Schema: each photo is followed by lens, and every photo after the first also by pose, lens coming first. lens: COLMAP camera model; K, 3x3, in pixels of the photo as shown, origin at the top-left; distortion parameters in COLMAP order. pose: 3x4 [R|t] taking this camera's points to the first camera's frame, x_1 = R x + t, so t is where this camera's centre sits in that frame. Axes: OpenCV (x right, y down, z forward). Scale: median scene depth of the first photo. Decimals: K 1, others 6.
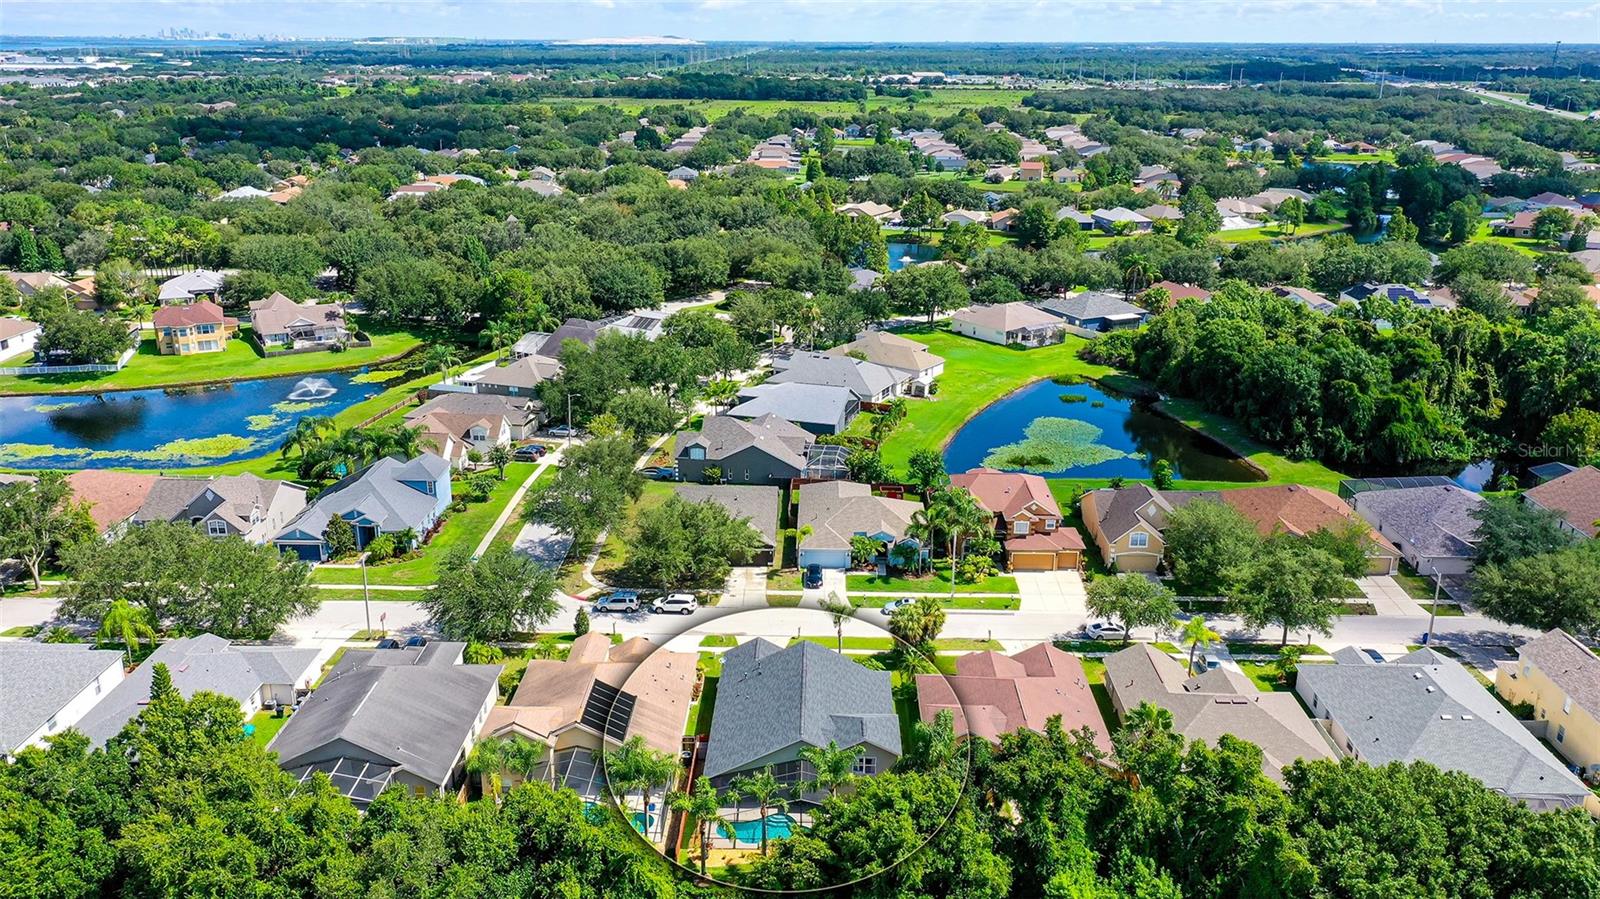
lens RADIAL K [[1261.6, 0, 800.0], [0, 1261.6, 449.5], [0, 0, 1]] dist [0.013133, -0.001288]
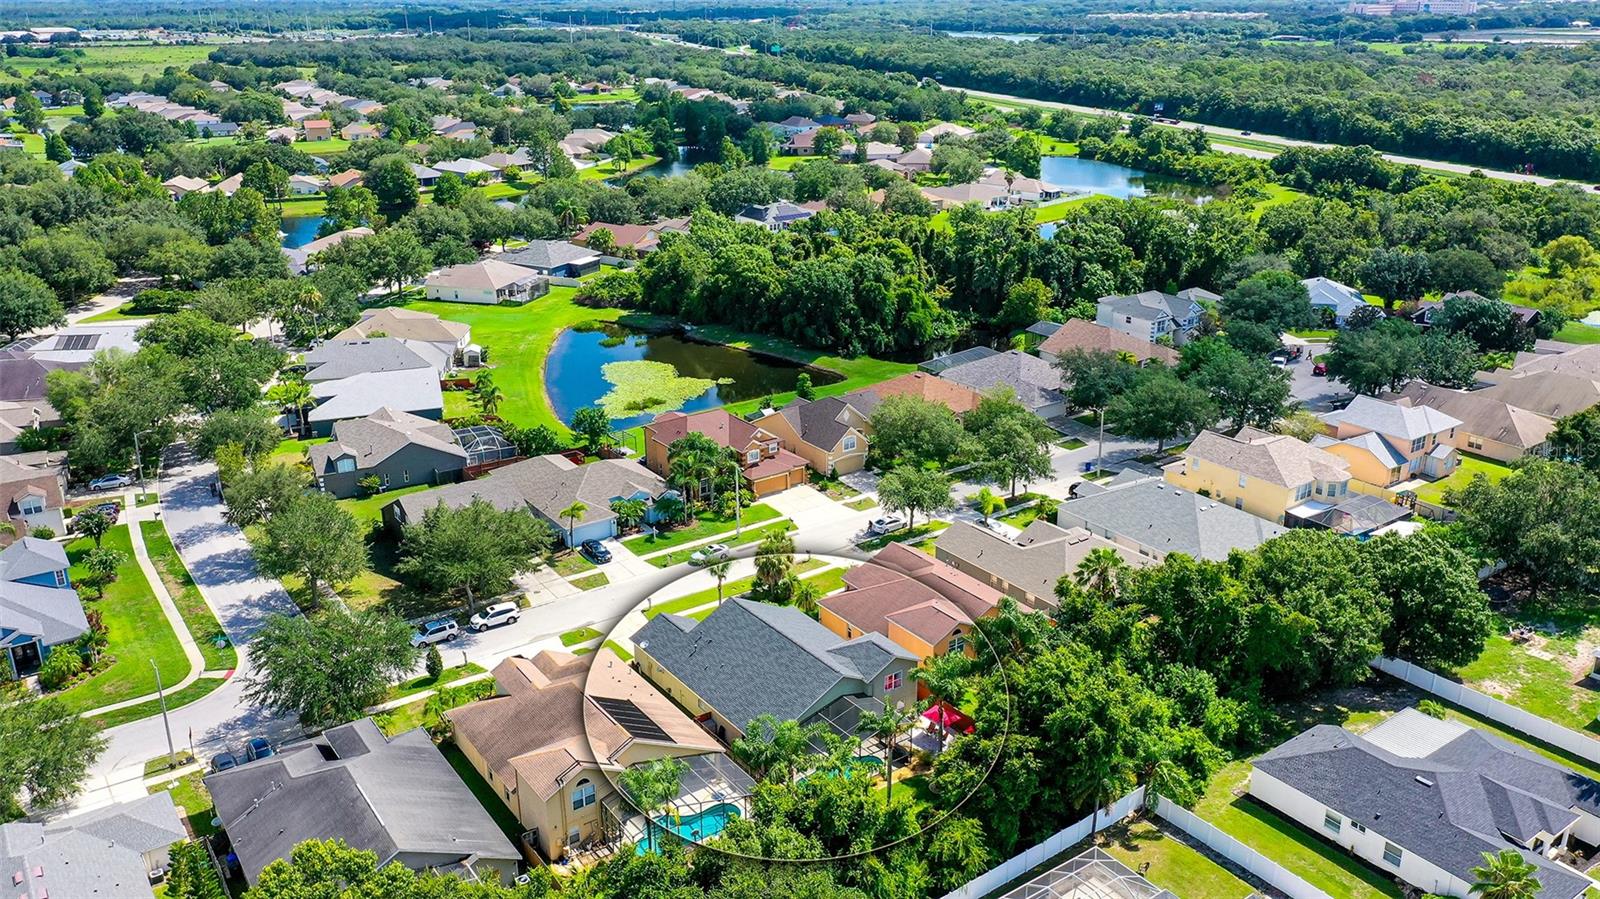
lens RADIAL K [[1261.6, 0, 800.0], [0, 1261.6, 449.5], [0, 0, 1]] dist [0.013133, -0.001288]
pose [[0.803491, -0.213337, 0.555778, -0.293705], [0.193013, 0.976509, 0.095796, -0.028662], [-0.563159, 0.030301, 0.825793, 0.090856]]
